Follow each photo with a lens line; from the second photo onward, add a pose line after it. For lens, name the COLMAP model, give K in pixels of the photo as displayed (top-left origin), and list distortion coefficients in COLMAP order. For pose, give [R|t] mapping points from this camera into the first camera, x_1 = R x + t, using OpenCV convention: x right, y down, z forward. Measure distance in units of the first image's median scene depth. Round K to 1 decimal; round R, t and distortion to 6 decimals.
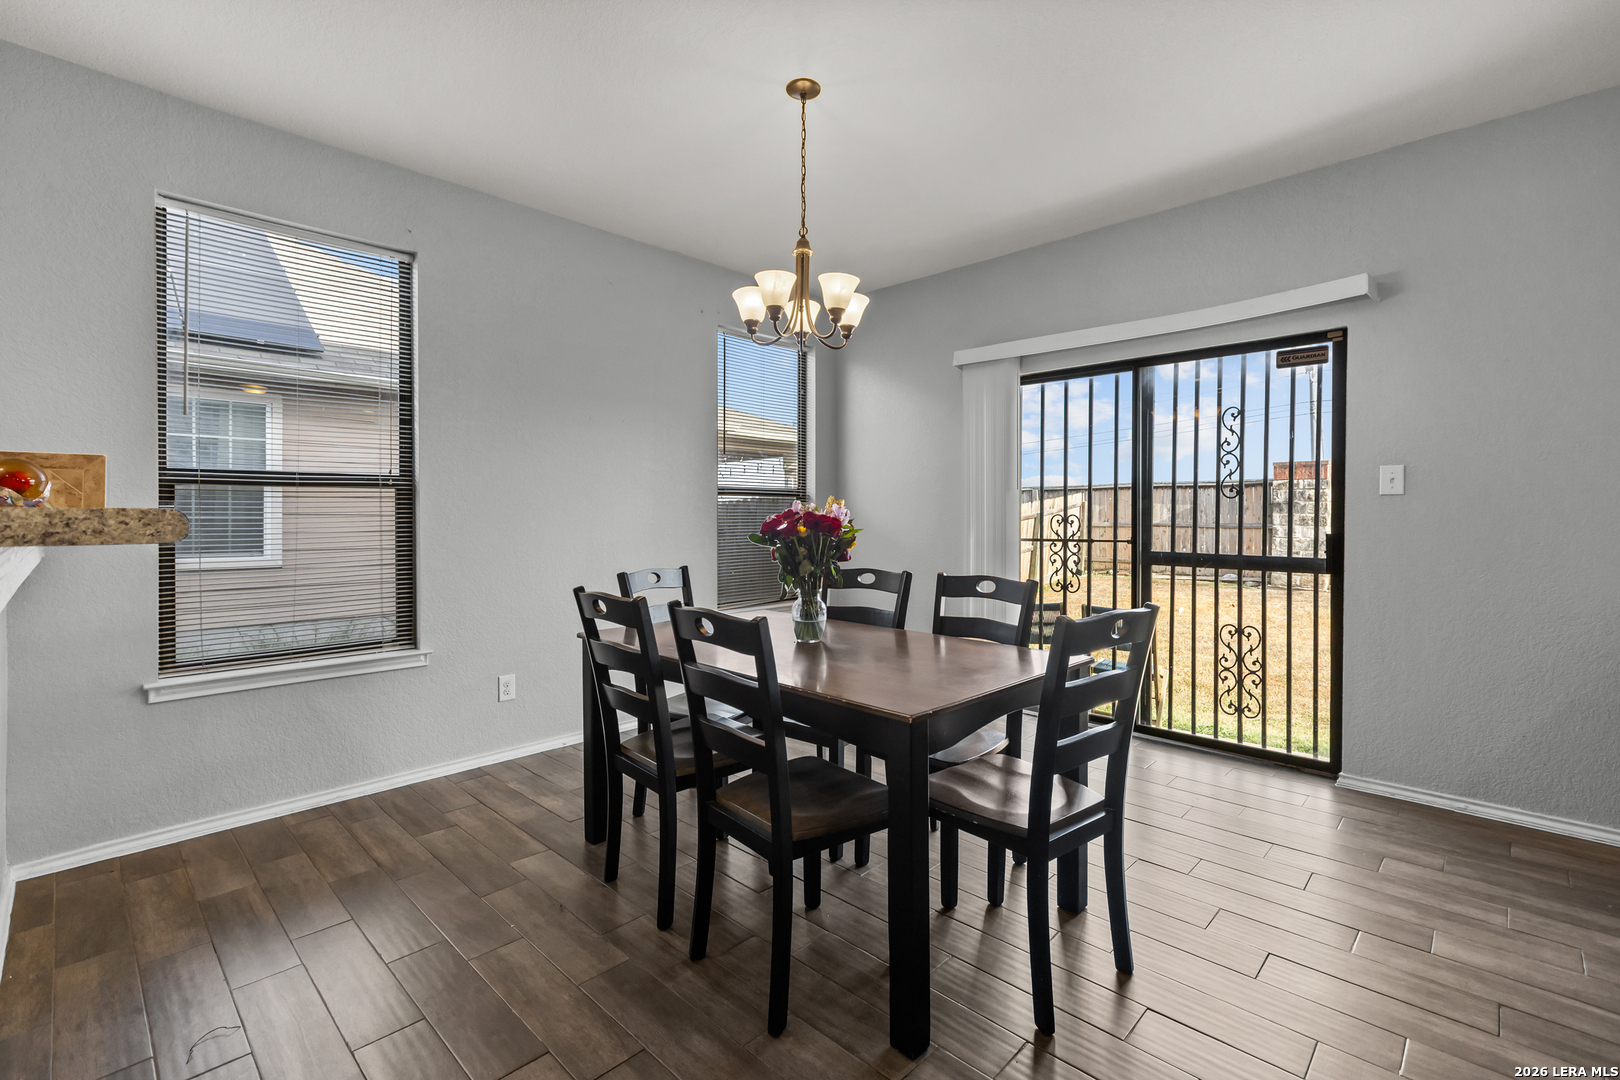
lens RADIAL K [[722.6, 0, 809.0], [0, 722.6, 518.4], [0, 0, 1]] dist [-0.001037, 0.000354]
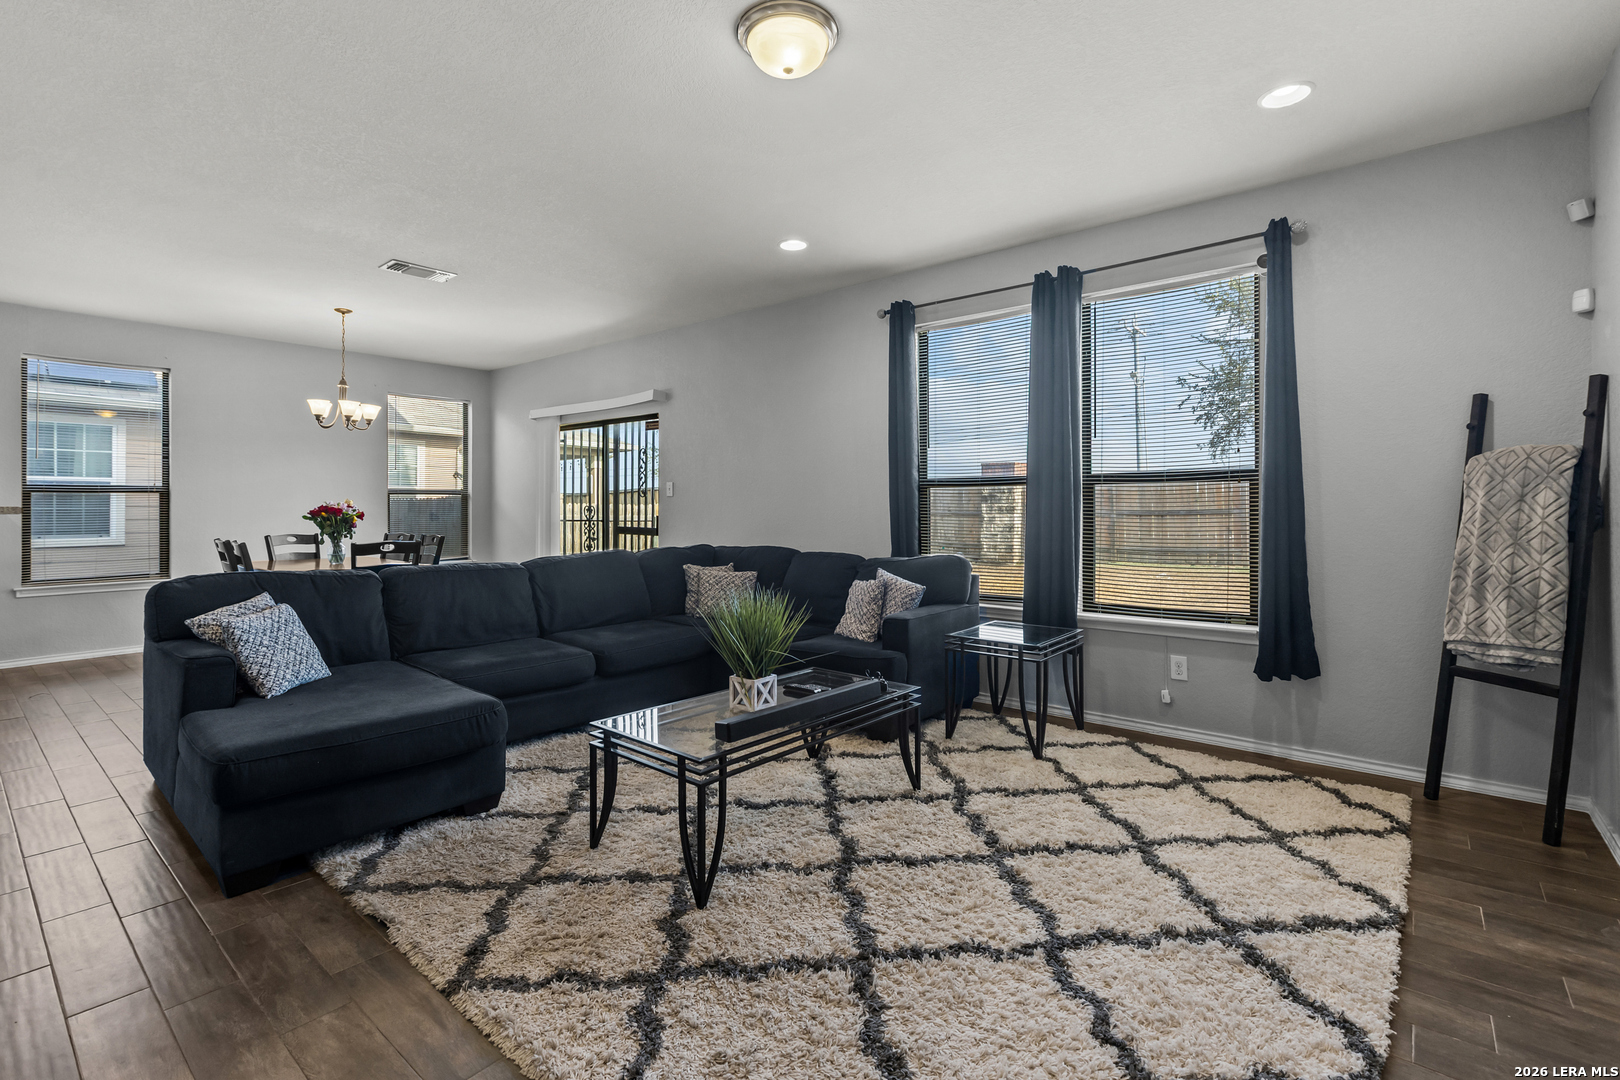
lens RADIAL K [[747.4, 0, 807.1], [0, 747.4, 498.3], [0, 0, 1]] dist [-0.000784, 0.000163]
pose [[0.996861, -0.002477, 0.079135, 1.147187], [0.003332, 0.999937, -0.010673, -0.003373], [-0.079104, 0.010903, 0.996807, -1.282596]]
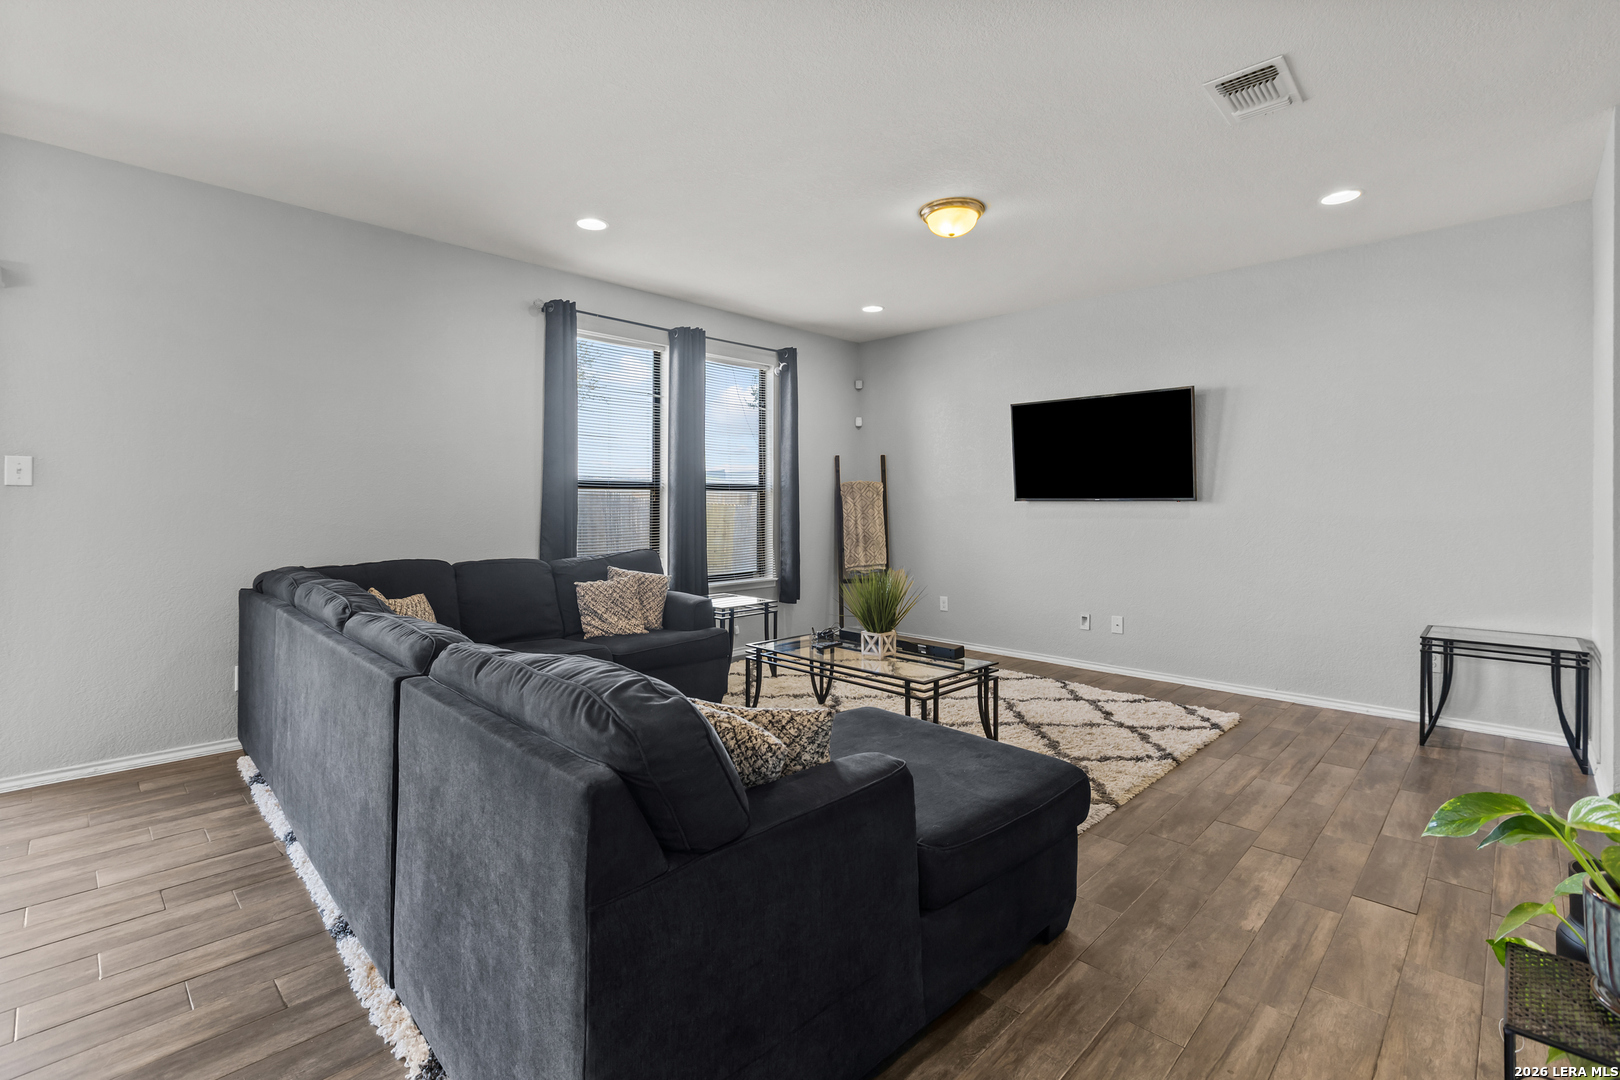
lens RADIAL K [[731.7, 0, 788.9], [0, 731.7, 508.4], [0, 0, 1]] dist [-0.003160, 0.000528]
pose [[0.014095, -0.003111, 0.999896, -0.218722], [0.003790, 0.999988, 0.003057, -0.000231], [-0.999893, 0.003747, 0.014107, -0.090409]]
